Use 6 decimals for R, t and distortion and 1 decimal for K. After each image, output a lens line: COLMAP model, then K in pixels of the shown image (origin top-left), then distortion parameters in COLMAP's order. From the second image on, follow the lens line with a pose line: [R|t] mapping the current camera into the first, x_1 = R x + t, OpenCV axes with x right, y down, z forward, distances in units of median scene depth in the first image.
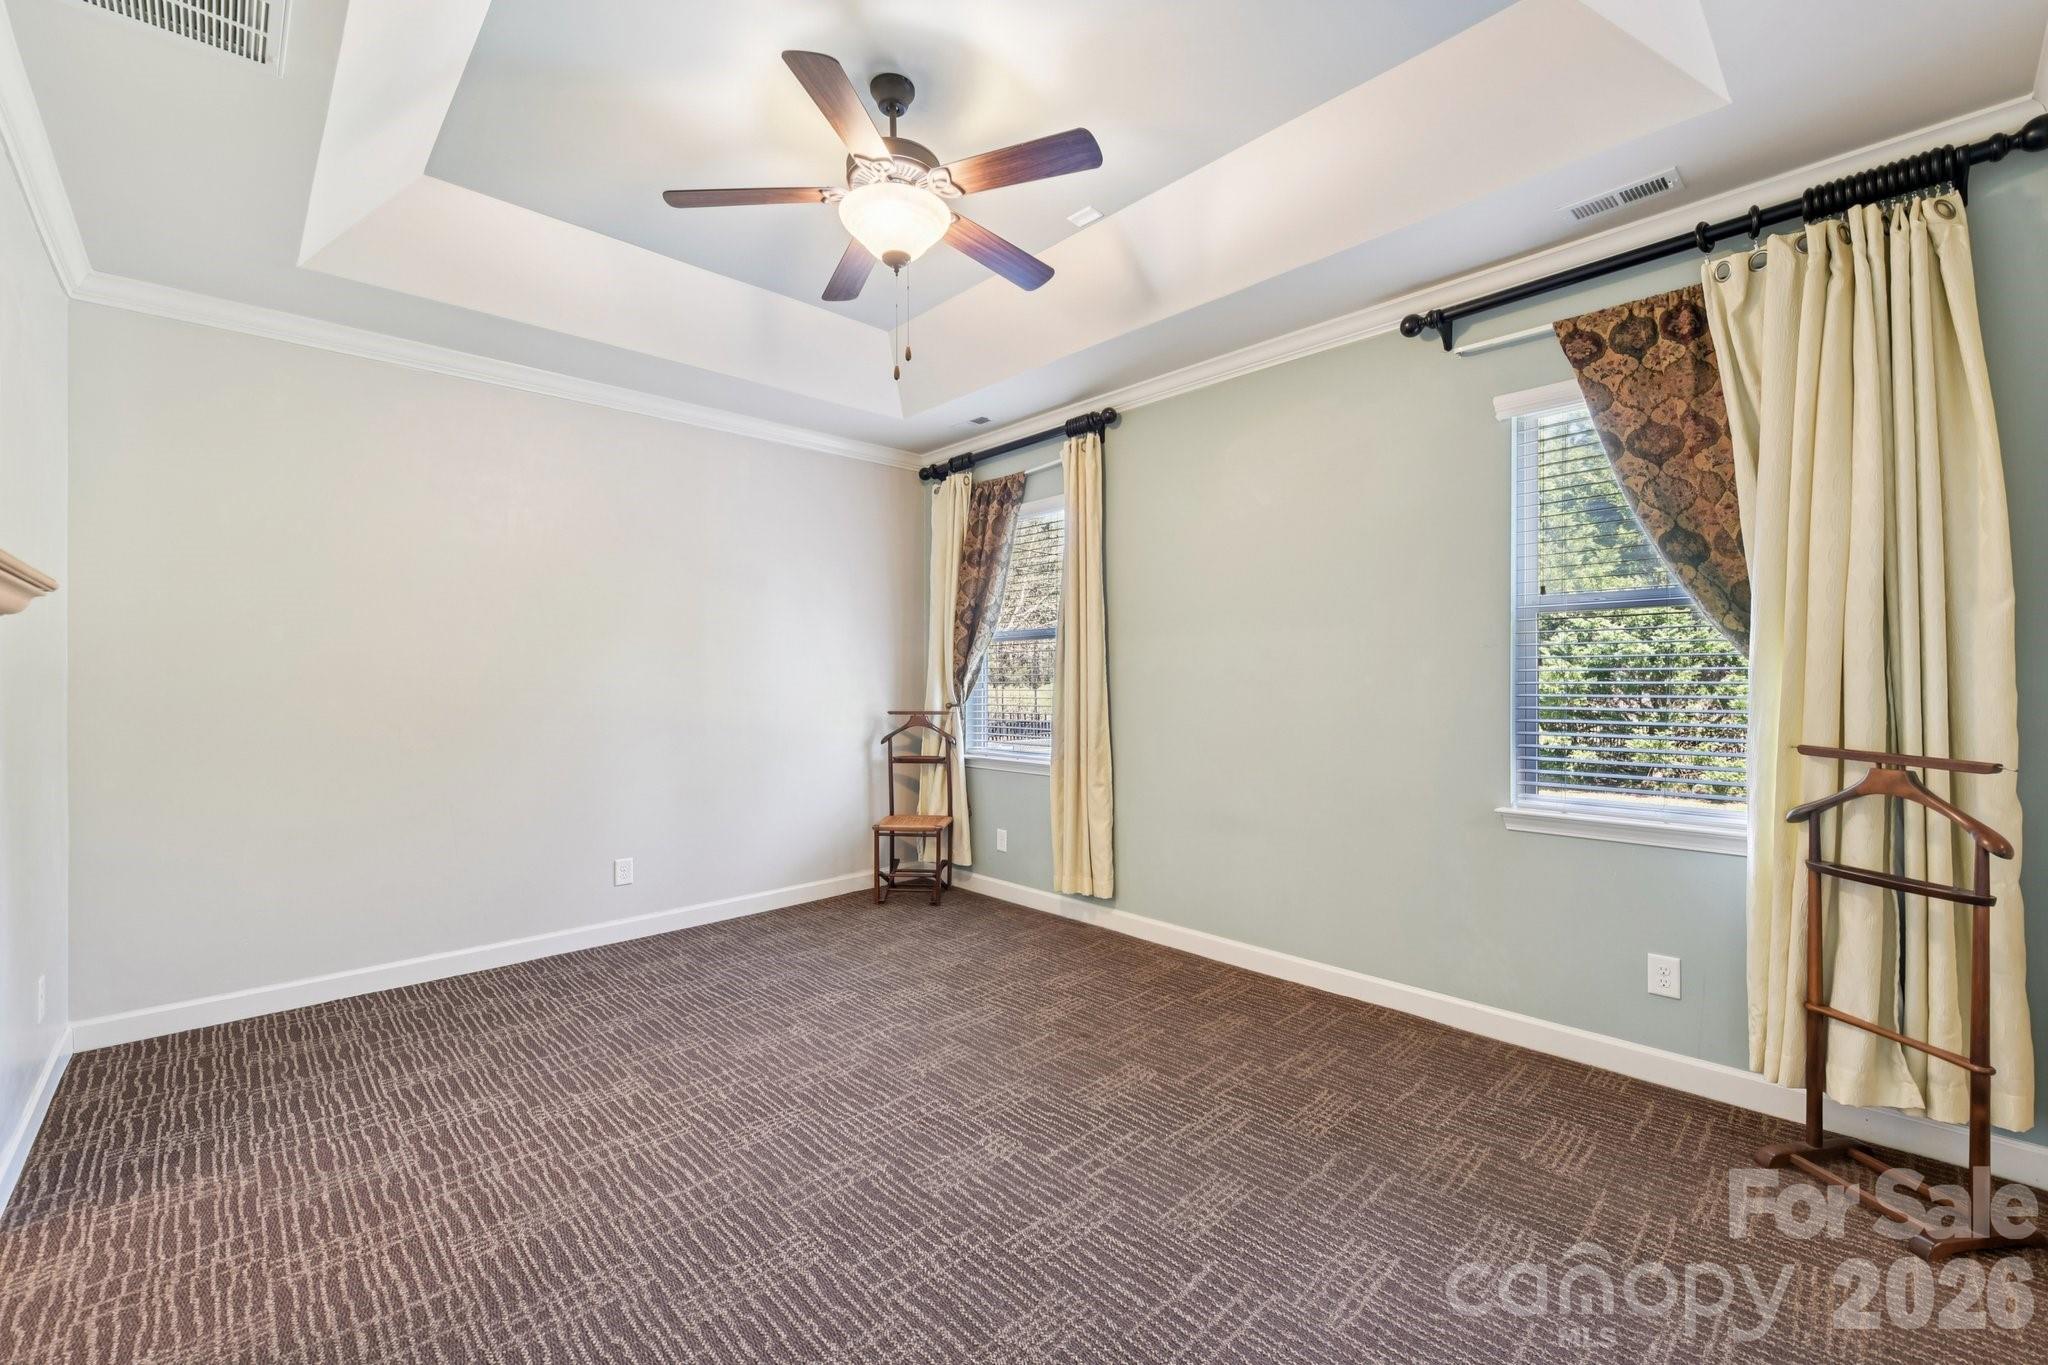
lens RADIAL K [[849.8, 0, 1021.6], [0, 849.8, 678.3], [0, 0, 1]] dist [0.000671, -0.000257]
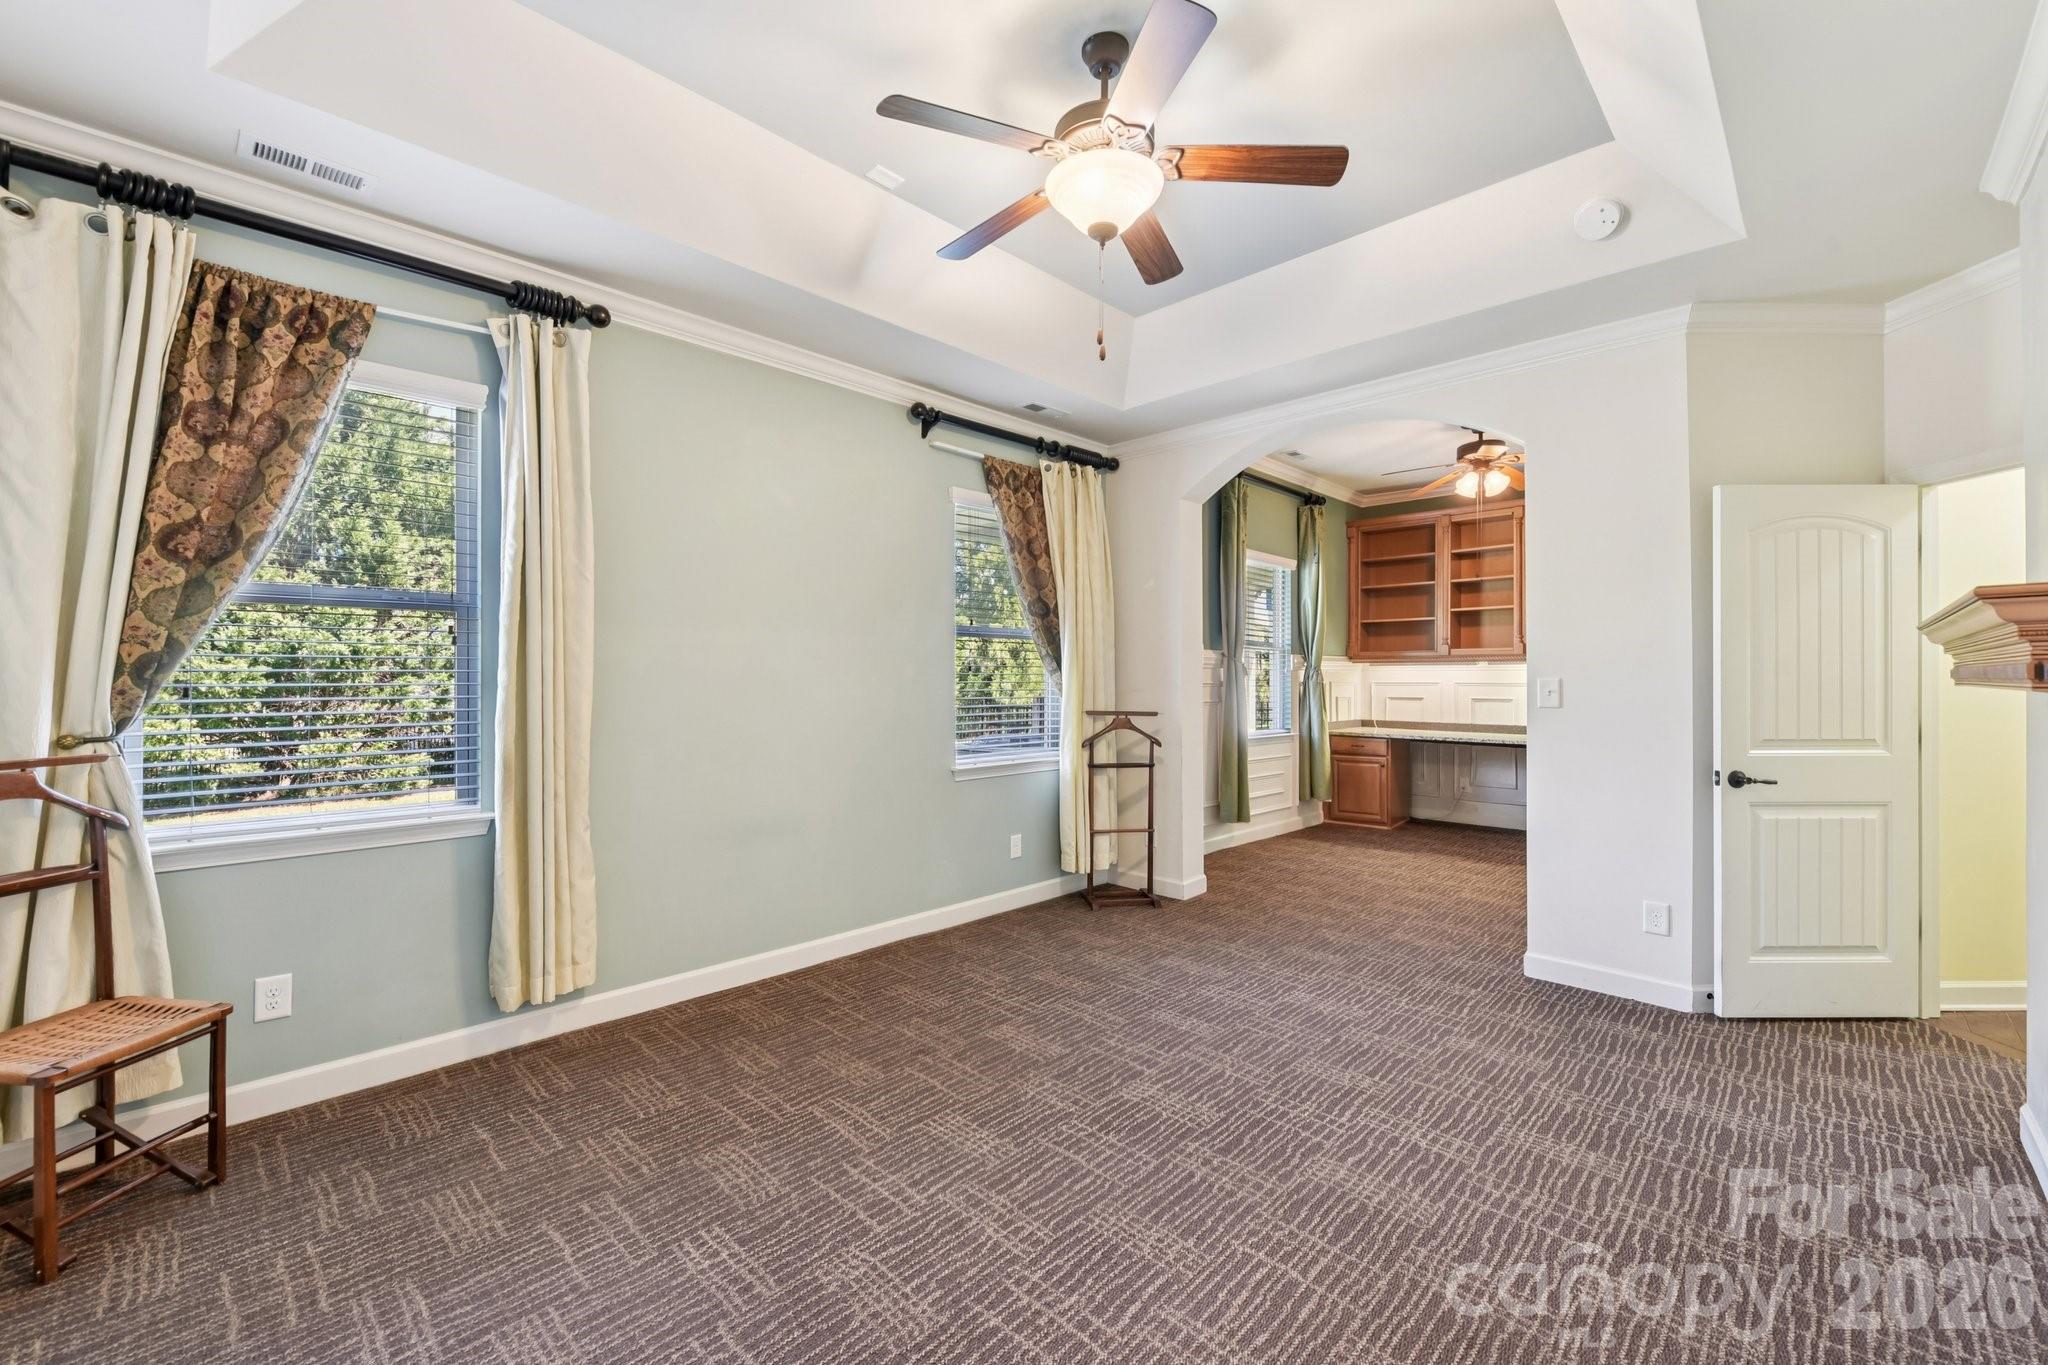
lens RADIAL K [[849.6, 0, 1024.0], [0, 849.6, 682.5], [0, 0, 1]] dist [-0.000597, -0.000114]
pose [[-0.050374, -0.002343, 0.998728, -1.059519], [-0.000670, 0.999997, 0.002312, 0.002454], [-0.998730, -0.000553, -0.050375, 1.115298]]
